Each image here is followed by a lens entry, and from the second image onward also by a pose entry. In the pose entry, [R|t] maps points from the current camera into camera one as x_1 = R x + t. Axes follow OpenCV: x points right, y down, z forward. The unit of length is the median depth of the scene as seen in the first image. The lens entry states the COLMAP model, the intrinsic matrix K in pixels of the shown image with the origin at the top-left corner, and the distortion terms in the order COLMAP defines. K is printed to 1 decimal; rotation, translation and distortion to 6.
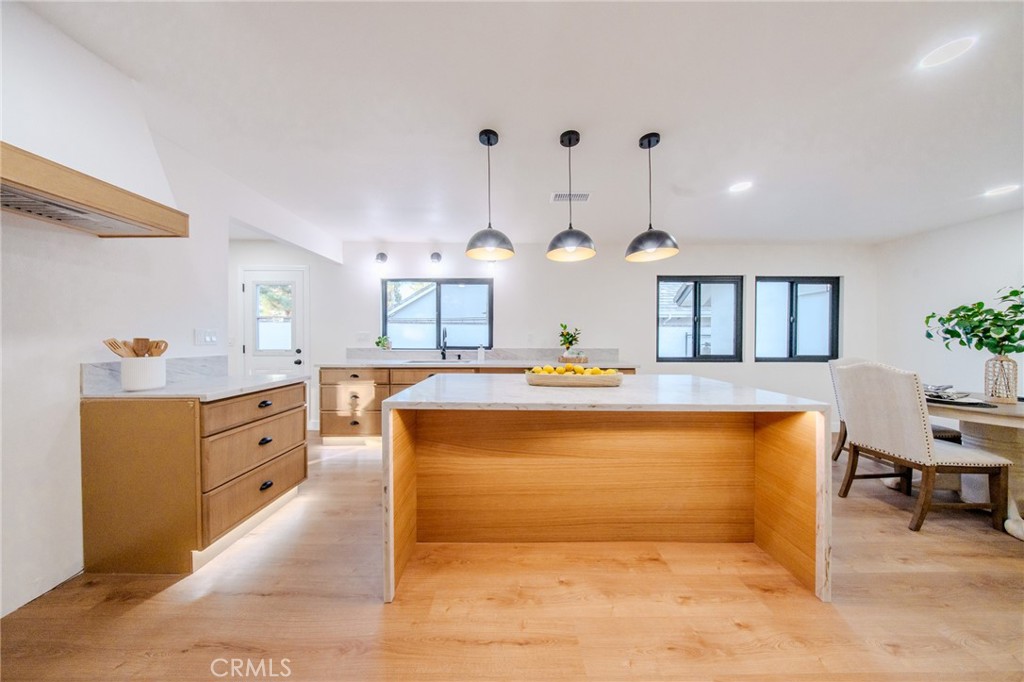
lens RADIAL K [[300.3, 0, 509.9], [0, 300.3, 340.4], [0, 0, 1]] dist [-0.001417, -0.001043]
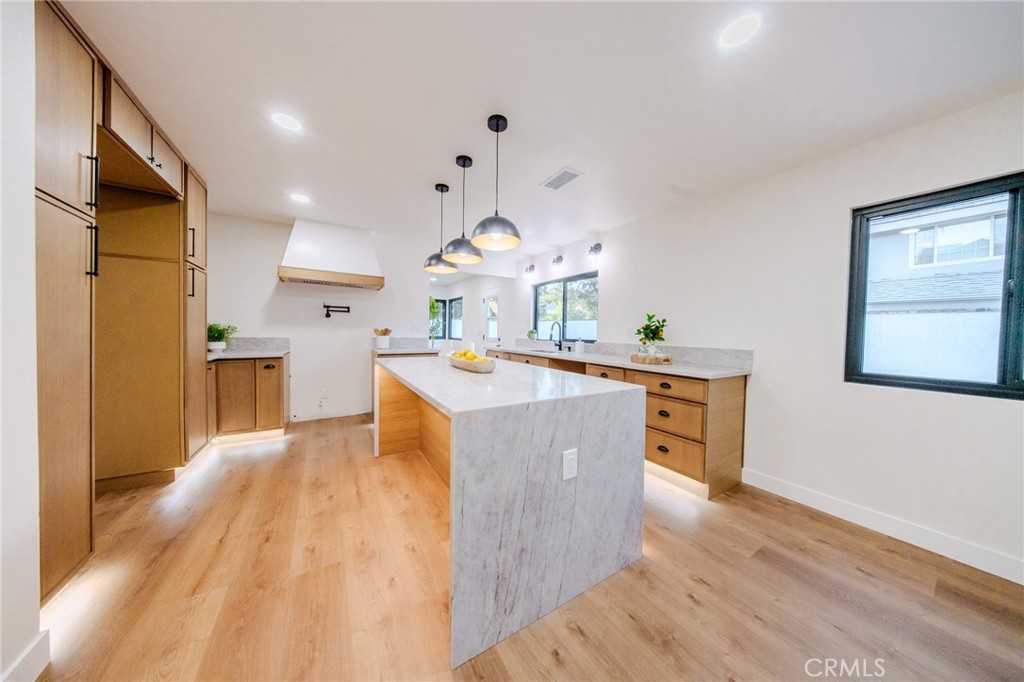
lens RADIAL K [[300.3, 0, 513.0], [0, 300.3, 339.7], [0, 0, 1]] dist [-0.001417, -0.001043]
pose [[0.520601, 0.029170, -0.853302, 0.648033], [-0.022829, 0.999534, 0.020241, 0.004898], [0.853495, 0.008942, 0.521024, 0.263466]]
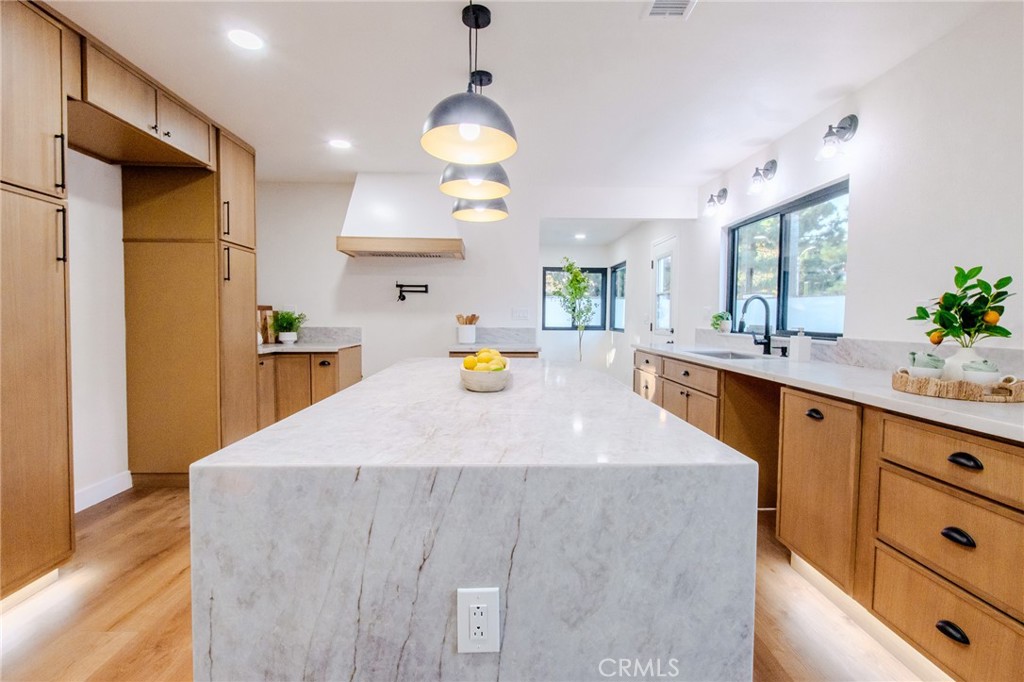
lens RADIAL K [[455.8, 0, 510.5], [0, 455.8, 339.1], [0, 0, 1]] dist [0.010864, -0.006322]
pose [[0.022469, 0.048671, -0.998562, 0.613022], [-0.013871, 0.998733, 0.048367, 0.002319], [0.999651, 0.012764, 0.023115, 0.509335]]
